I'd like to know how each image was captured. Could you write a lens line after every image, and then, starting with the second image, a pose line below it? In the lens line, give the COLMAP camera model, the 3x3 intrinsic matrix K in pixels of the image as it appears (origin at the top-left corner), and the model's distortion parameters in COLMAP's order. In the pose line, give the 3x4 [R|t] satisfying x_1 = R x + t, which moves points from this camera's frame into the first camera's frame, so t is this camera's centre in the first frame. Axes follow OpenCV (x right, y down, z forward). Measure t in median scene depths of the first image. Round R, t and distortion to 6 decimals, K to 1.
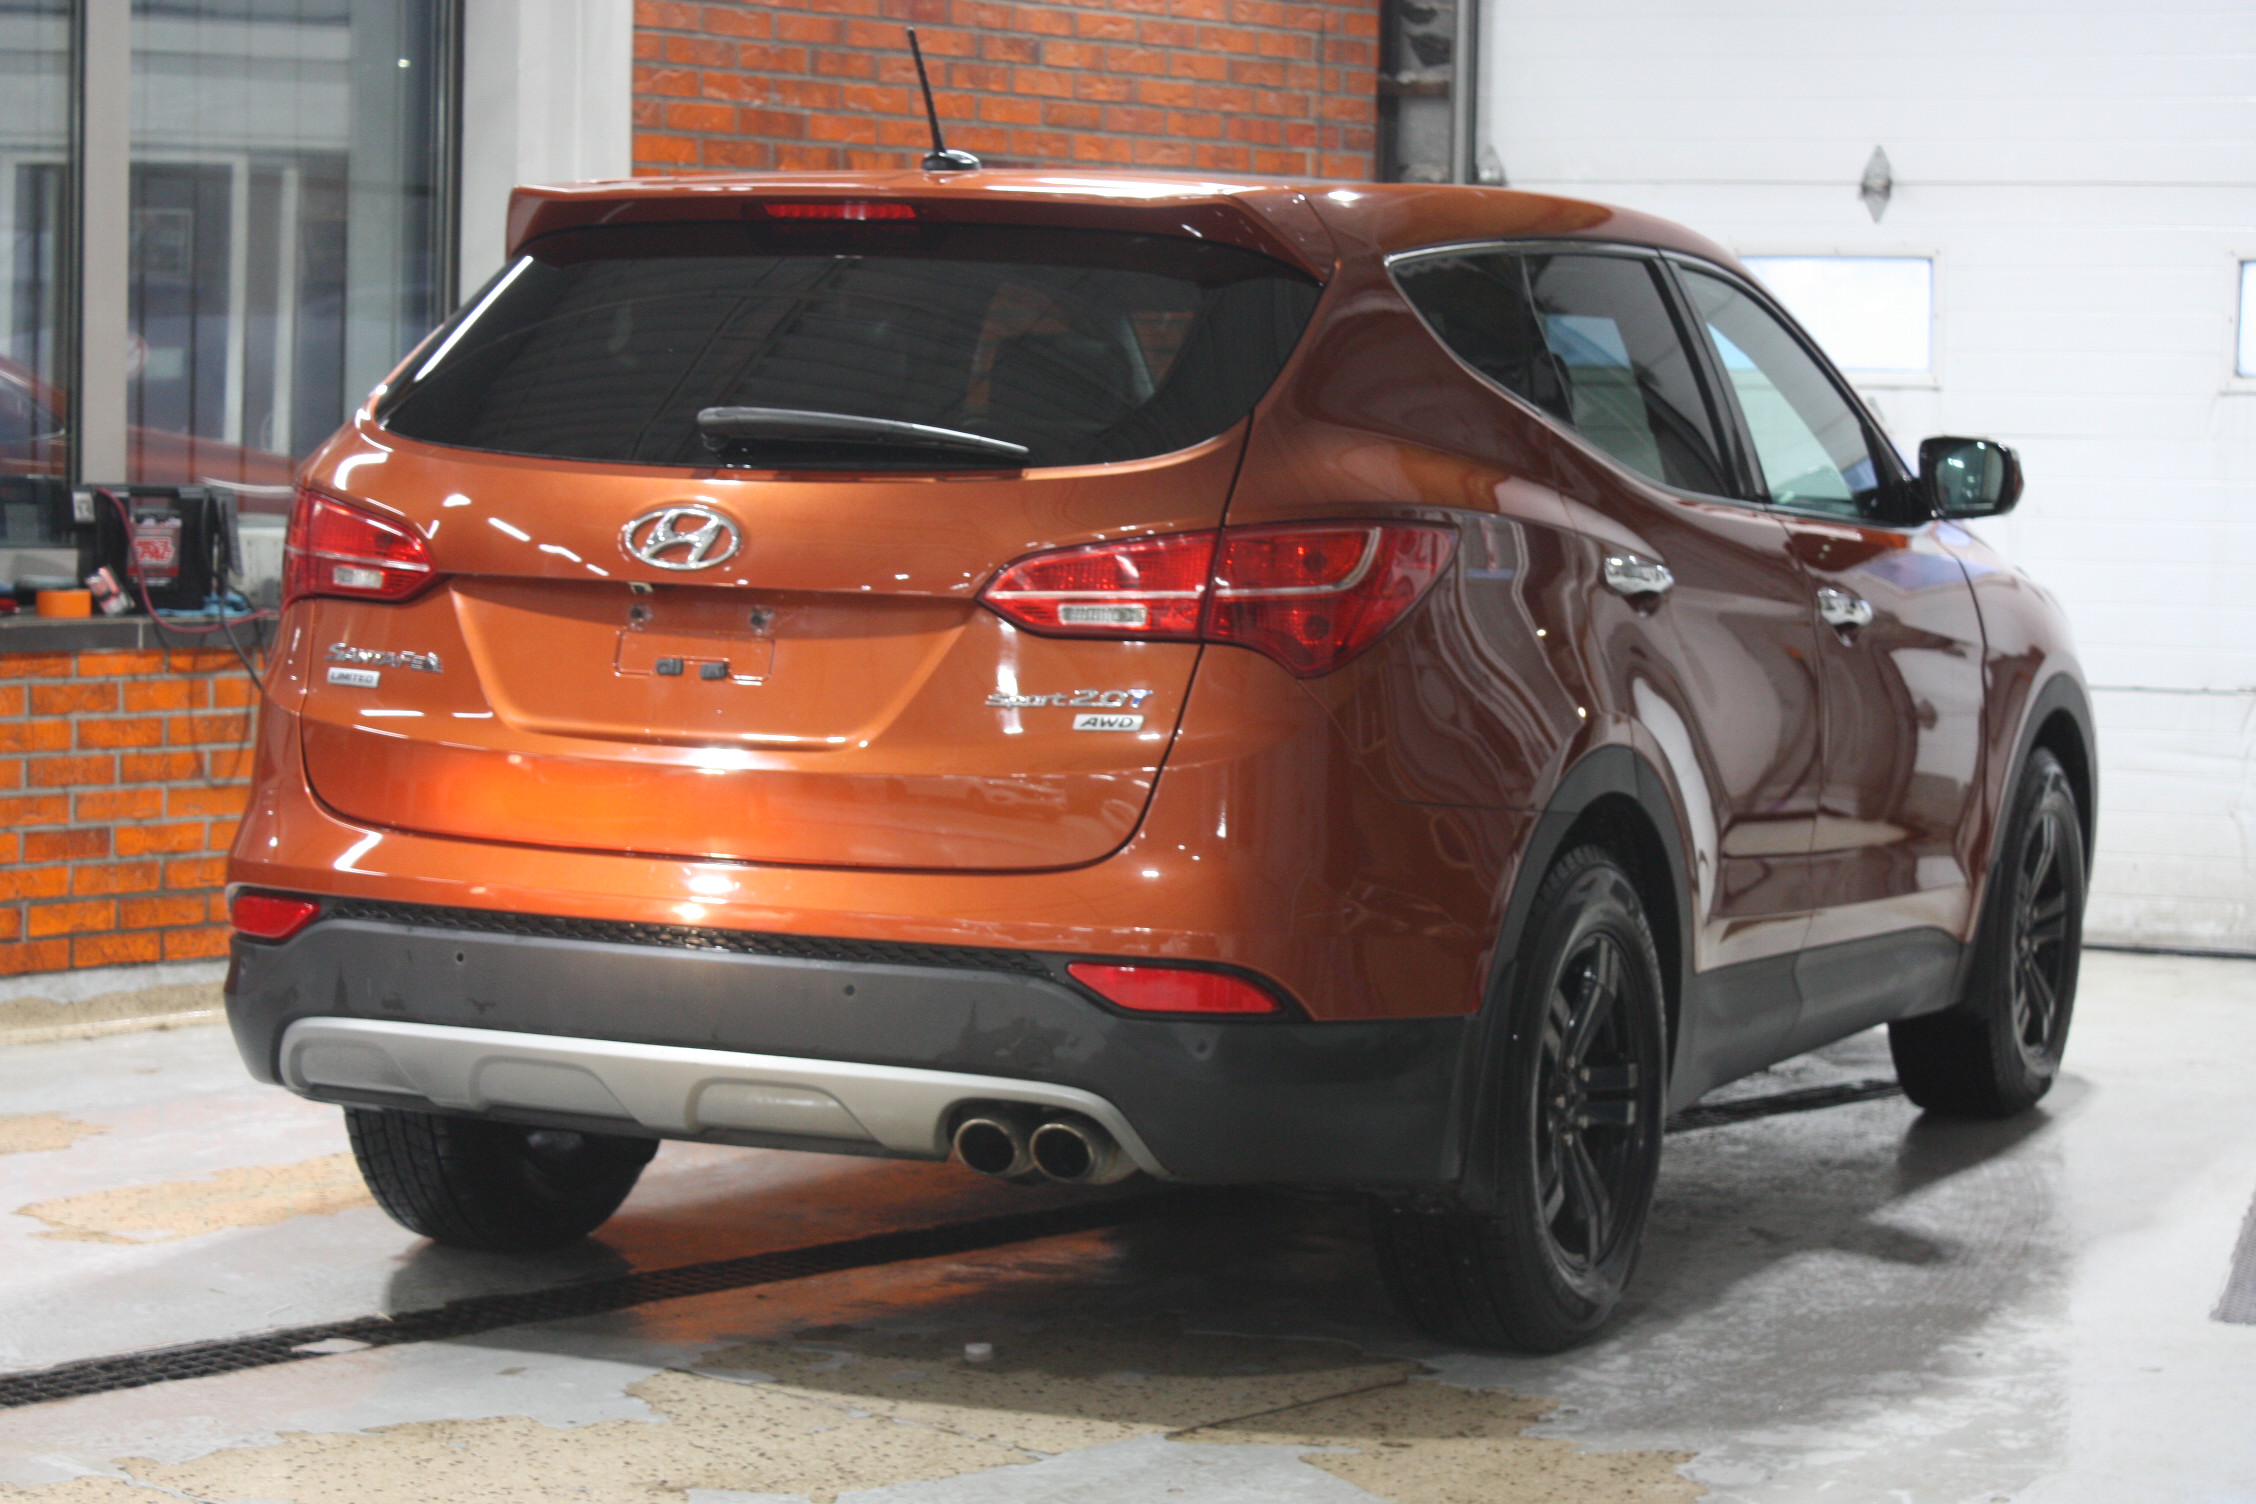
lens RADIAL K [[4829.0, 0, 1131.4], [0, 4829.0, 758.3], [0, 0, 1]] dist [0.046692, 0.000000]
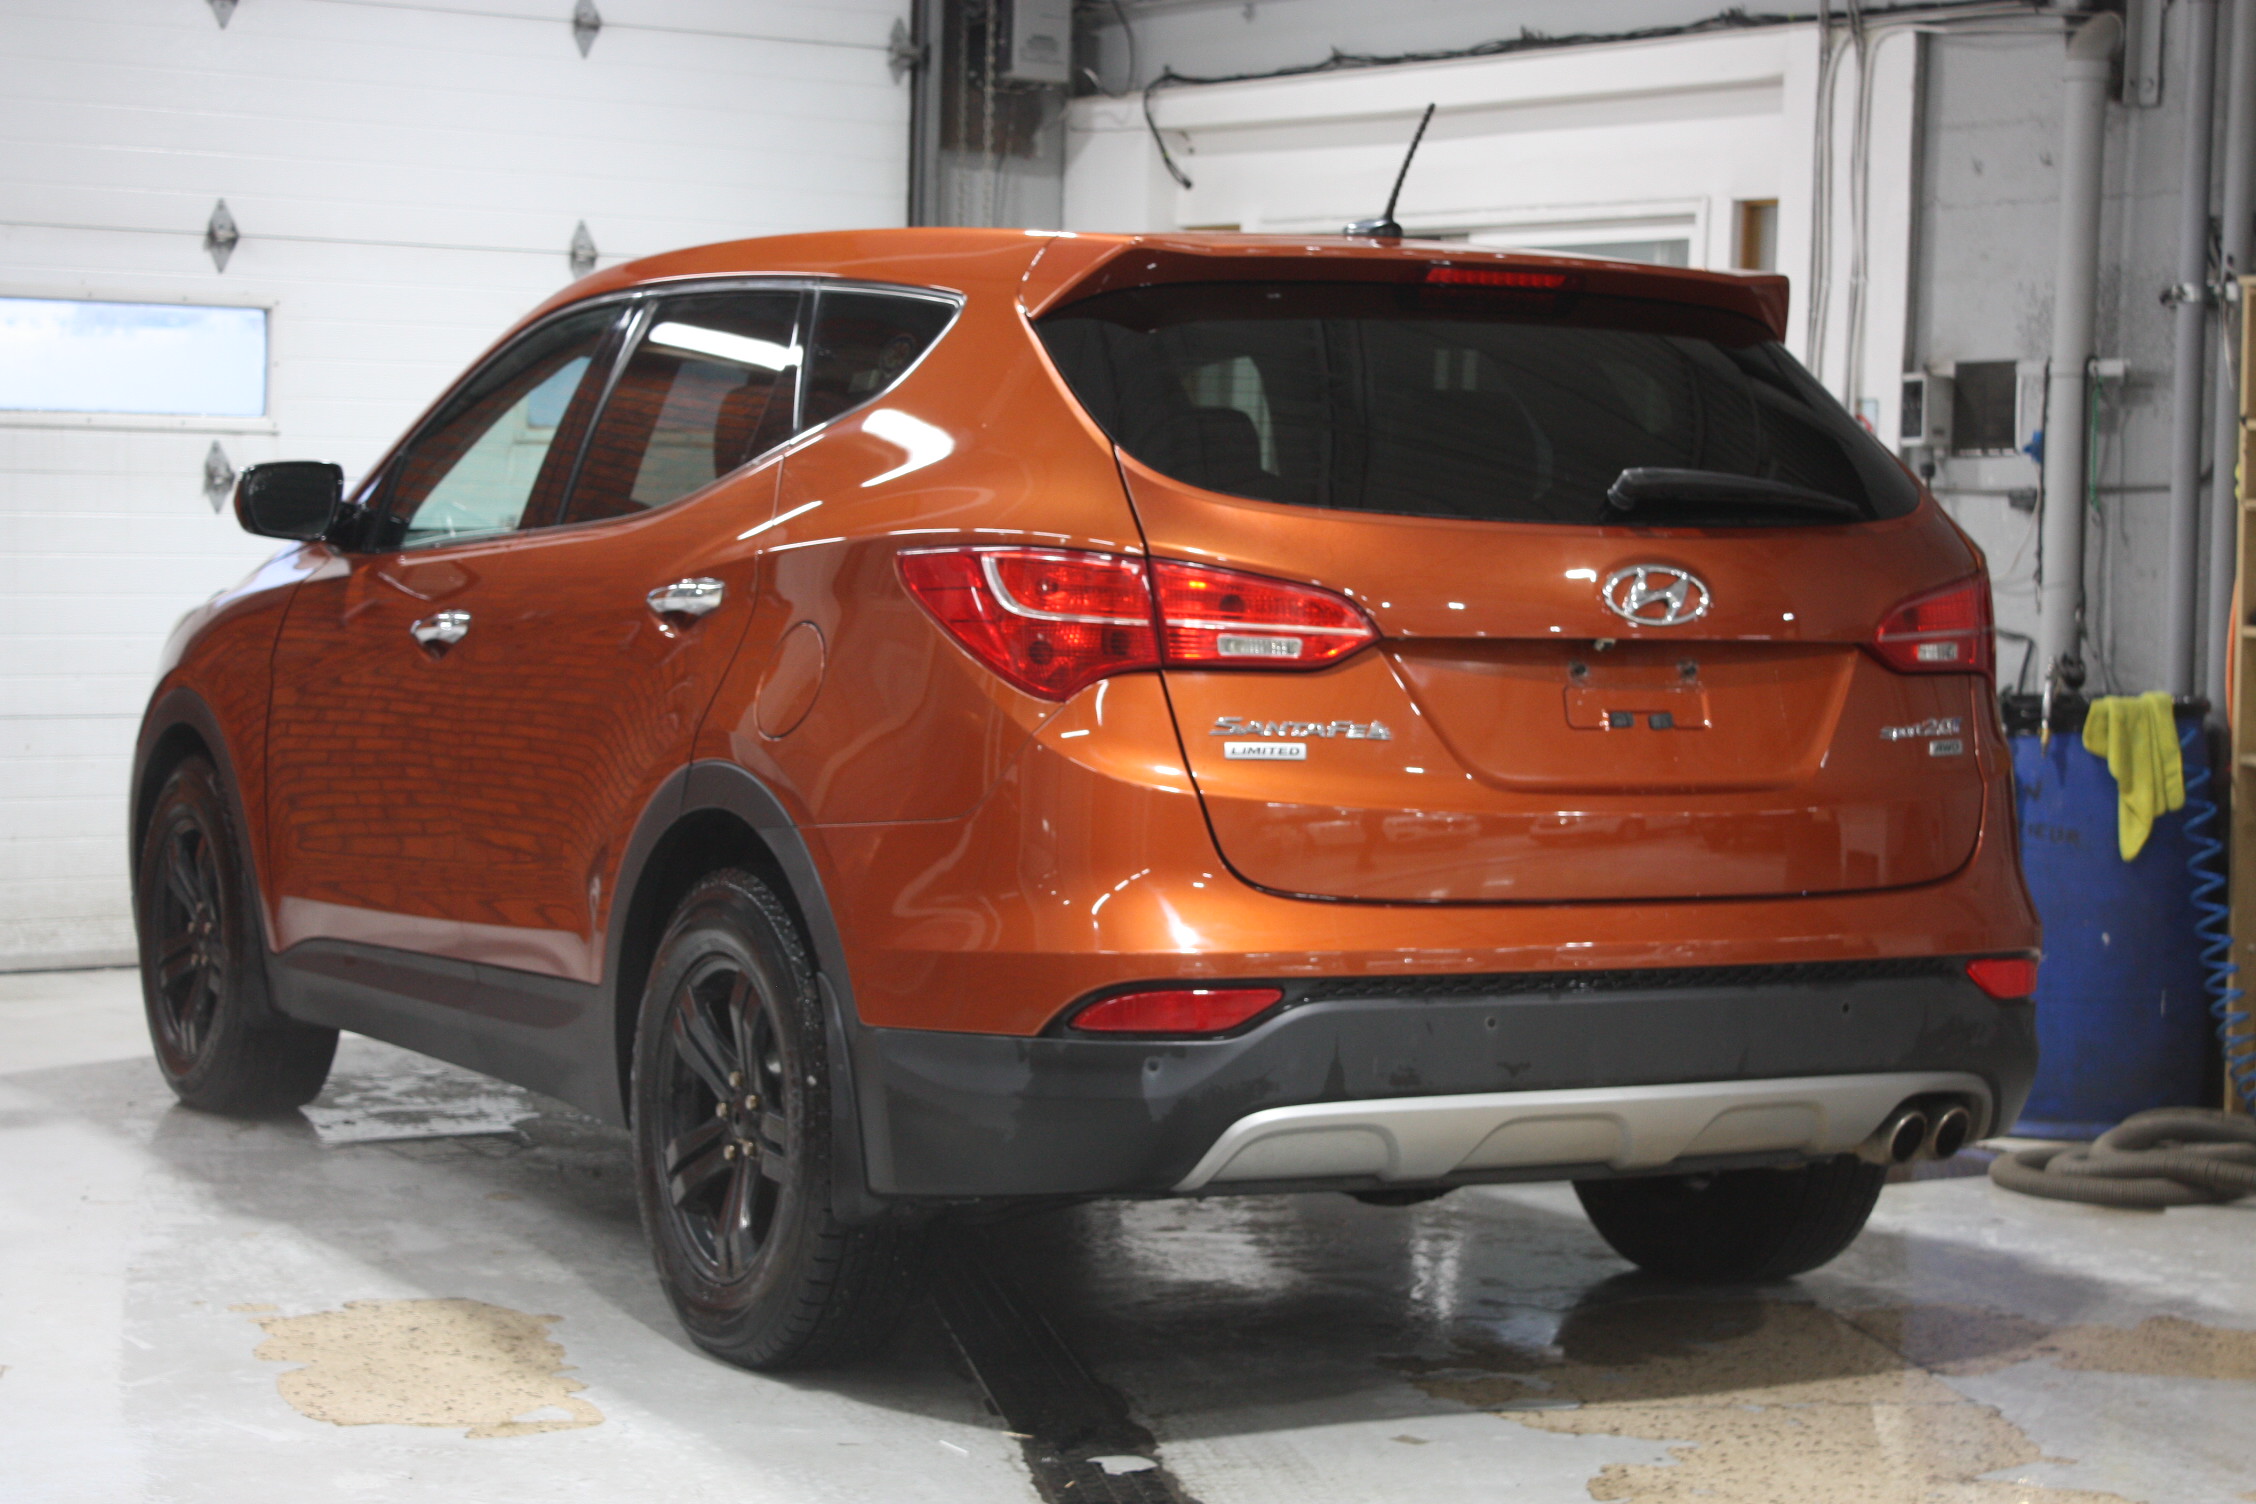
lens RADIAL K [[4441.7, 0, 1131.6], [0, 4441.7, 743.2], [0, 0, 1]] dist [0.017720, 0.000000]
pose [[0.604748, -0.053480, 0.794620, -0.512047], [0.055289, 0.998155, 0.025101, -0.024486], [-0.794496, 0.028754, 0.606589, 0.284178]]
